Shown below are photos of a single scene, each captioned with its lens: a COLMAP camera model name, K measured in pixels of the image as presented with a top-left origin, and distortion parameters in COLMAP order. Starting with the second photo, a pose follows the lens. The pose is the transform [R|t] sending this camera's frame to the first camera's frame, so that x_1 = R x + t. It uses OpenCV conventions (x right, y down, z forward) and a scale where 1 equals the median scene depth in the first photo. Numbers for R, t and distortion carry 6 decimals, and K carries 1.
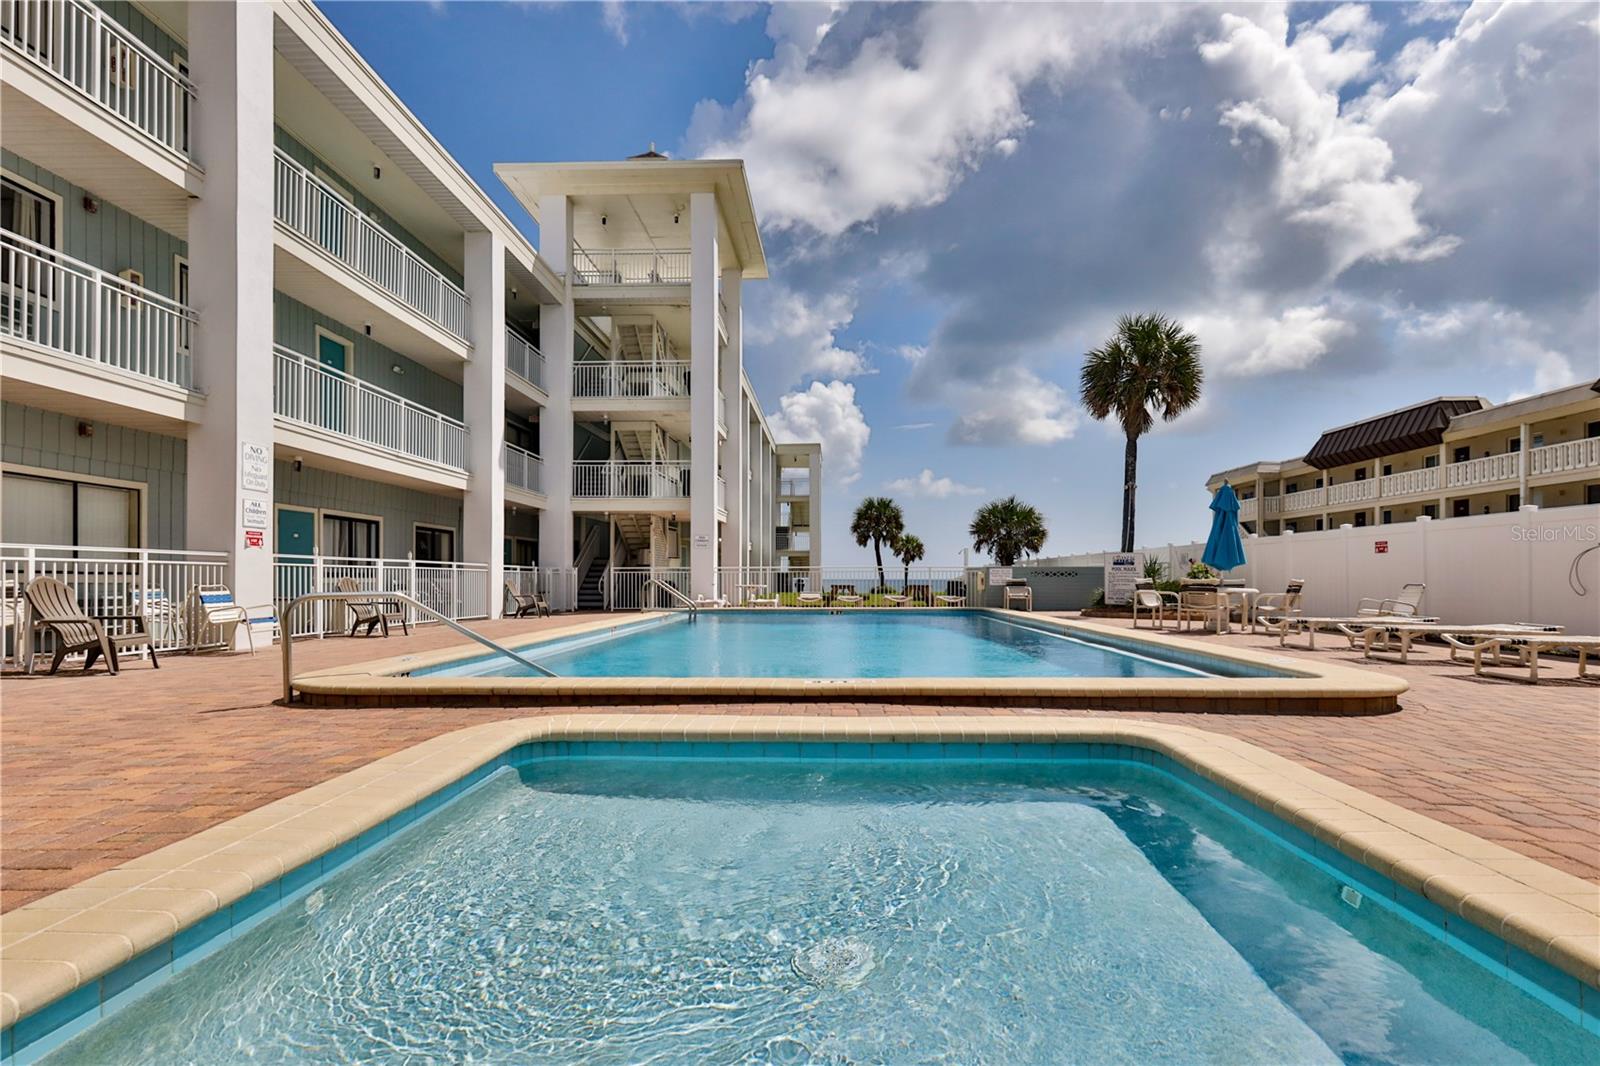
lens RADIAL K [[773.7, 0, 799.3], [0, 773.7, 530.9], [0, 0, 1]] dist [-0.017924, 0.000485]
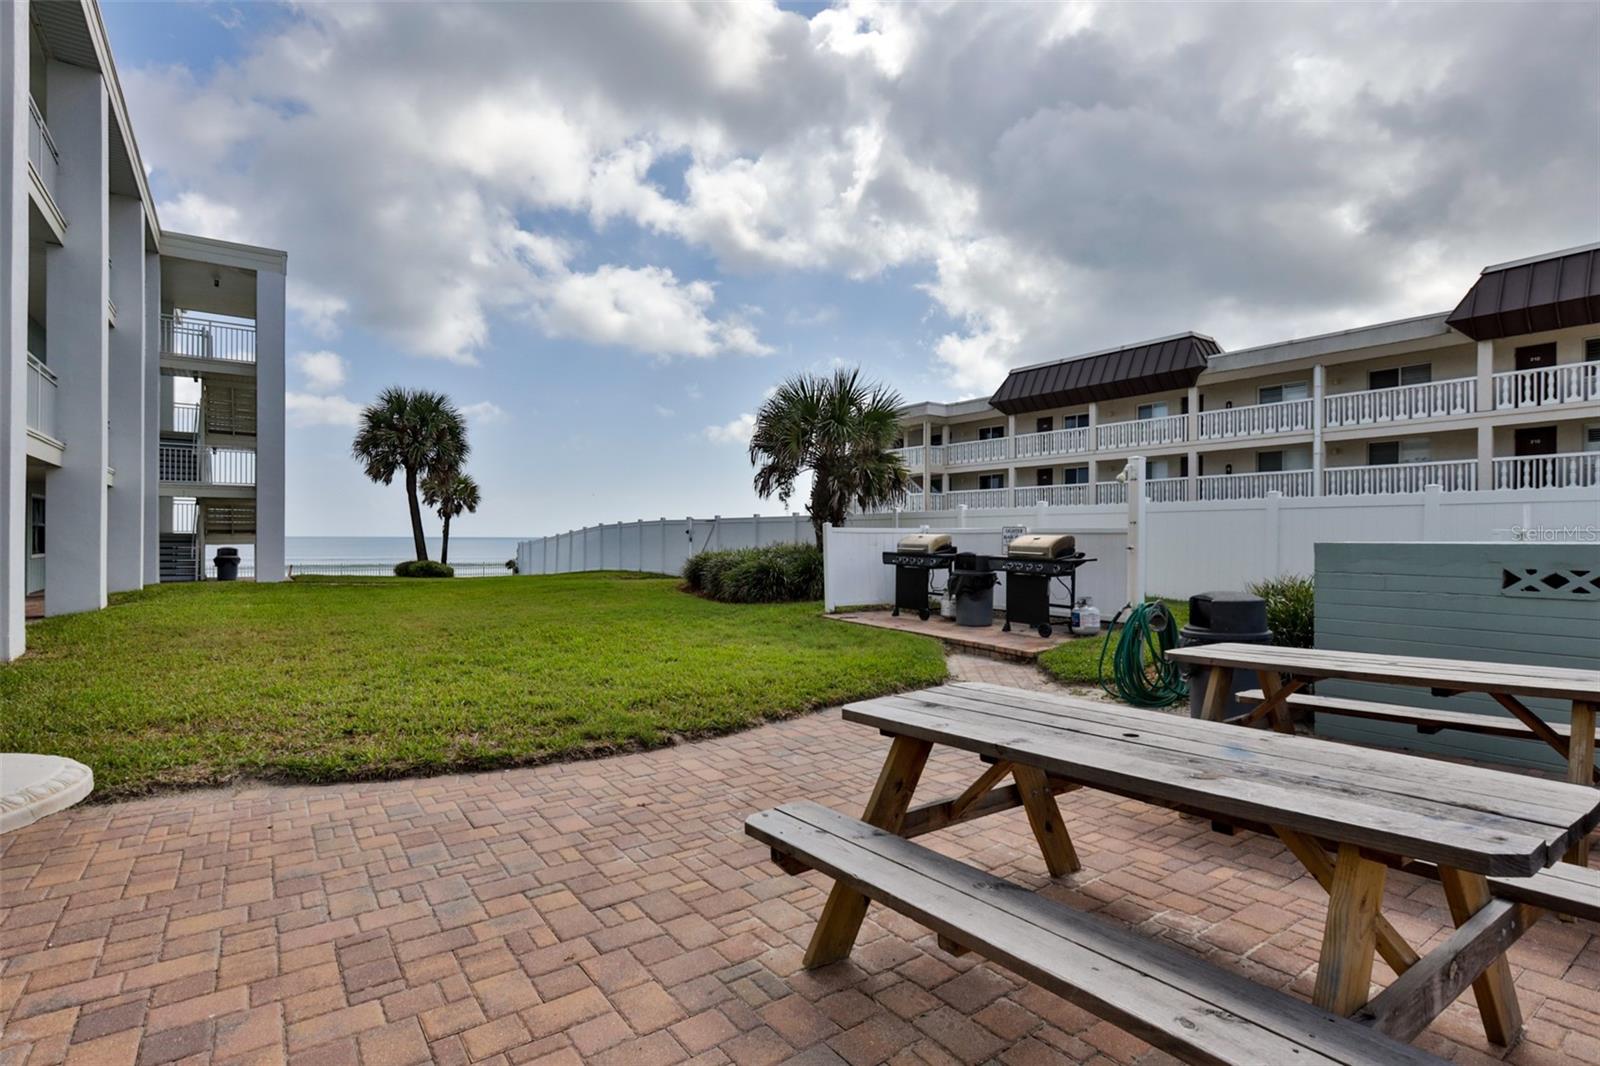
lens RADIAL K [[773.7, 0, 798.7], [0, 773.7, 532.3], [0, 0, 1]] dist [-0.017924, 0.000485]
pose [[0.790244, 0.007067, 0.612751, -0.009413], [-0.040784, 0.998323, 0.041084, 0.020385], [-0.611433, -0.057457, 0.789207, 0.441188]]
